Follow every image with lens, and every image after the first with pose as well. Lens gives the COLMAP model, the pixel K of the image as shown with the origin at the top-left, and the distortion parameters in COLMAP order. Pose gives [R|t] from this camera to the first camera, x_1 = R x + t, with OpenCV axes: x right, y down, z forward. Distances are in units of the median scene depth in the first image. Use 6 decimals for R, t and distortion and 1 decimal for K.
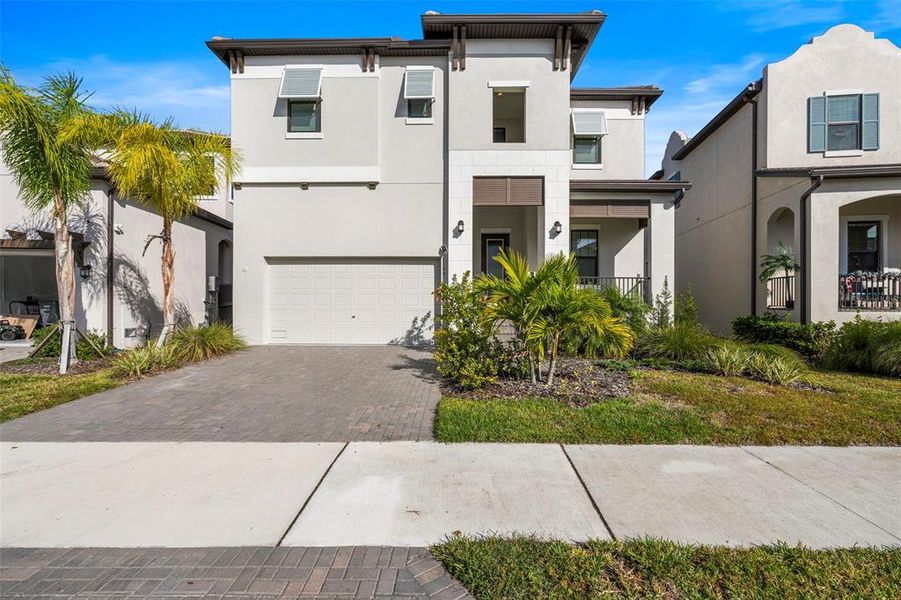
lens RADIAL K [[400.6, 0, 453.5], [0, 400.6, 303.1], [0, 0, 1]] dist [-0.002958, -0.000513]
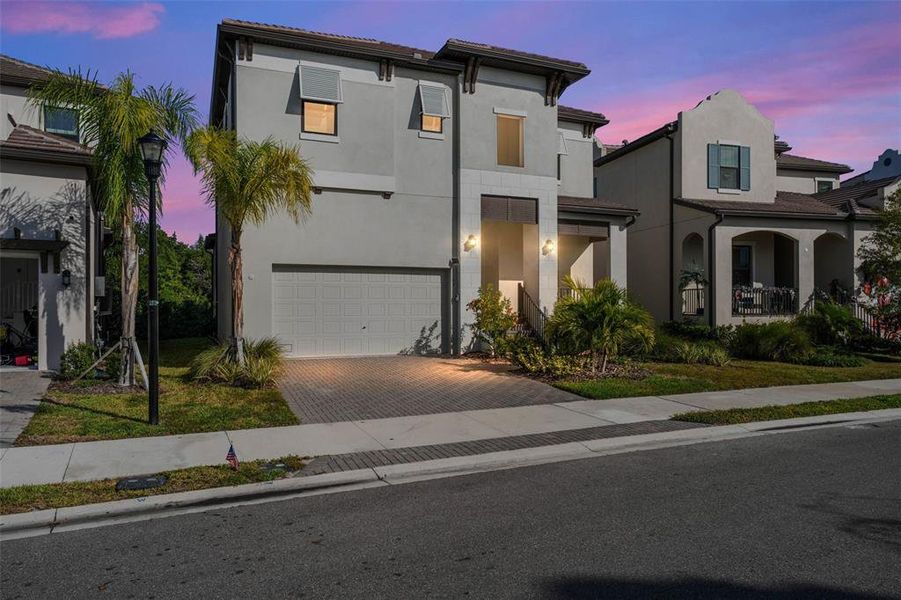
lens RADIAL K [[620.4, 0, 452.8], [0, 620.4, 300.1], [0, 0, 1]] dist [-0.004781, 0.001887]
pose [[0.911853, 0.000174, 0.410517, -0.687382], [0.001204, 0.999994, -0.003099, -0.027864], [-0.410515, 0.003320, 0.911848, -0.470471]]
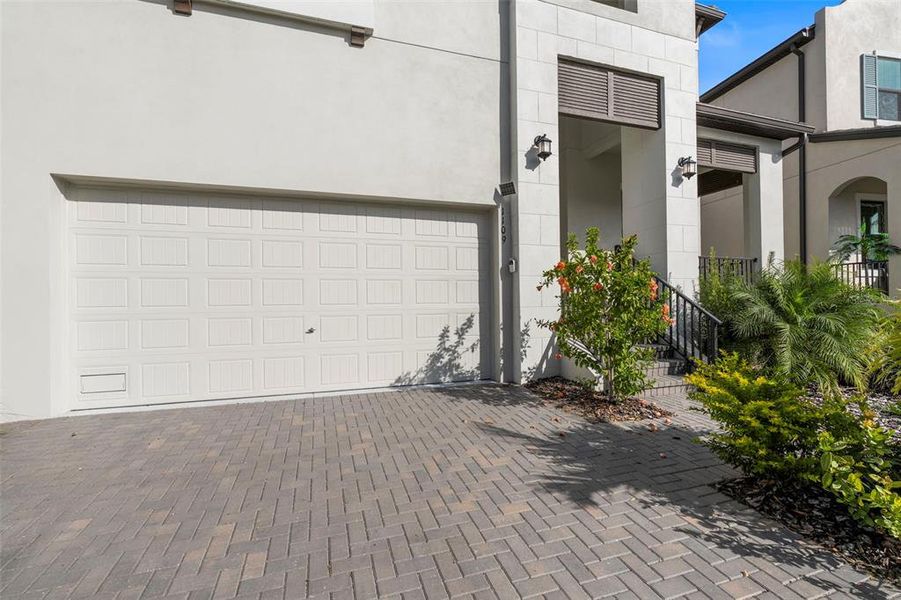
lens RADIAL K [[400.6, 0, 453.2], [0, 400.6, 305.8], [0, 0, 1]] dist [-0.002958, -0.000513]
pose [[0.942533, -0.017055, 0.333677, -0.255162], [0.016573, 0.999853, 0.004291, 0.007044], [-0.333701, 0.001485, 0.942678, 0.542283]]
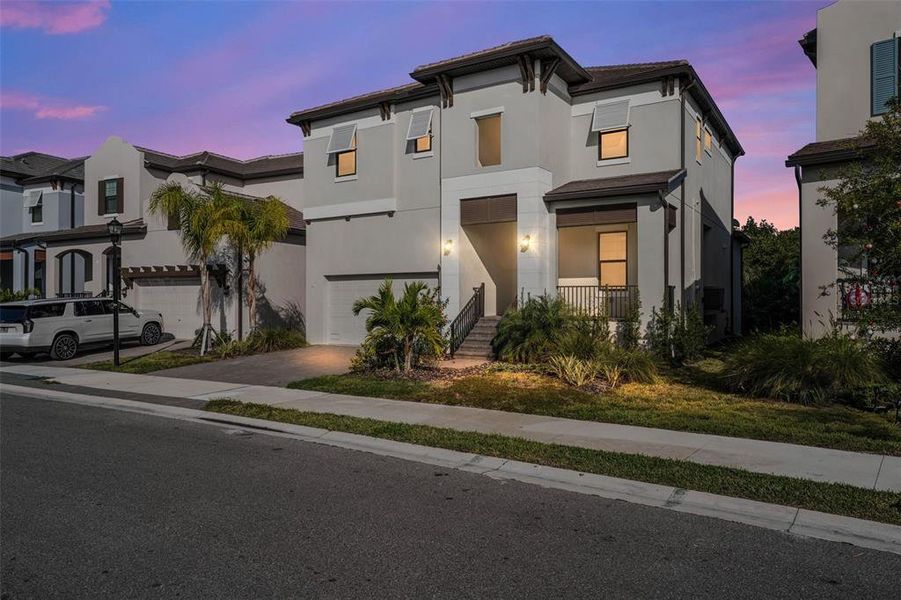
lens RADIAL K [[608.8, 0, 451.1], [0, 608.8, 298.0], [0, 0, 1]] dist [0.006589, -0.000849]
pose [[0.856551, -0.009808, -0.515969, 0.888634], [0.004629, 0.999925, -0.011323, -0.020751], [0.516041, 0.007310, 0.856533, -0.462205]]
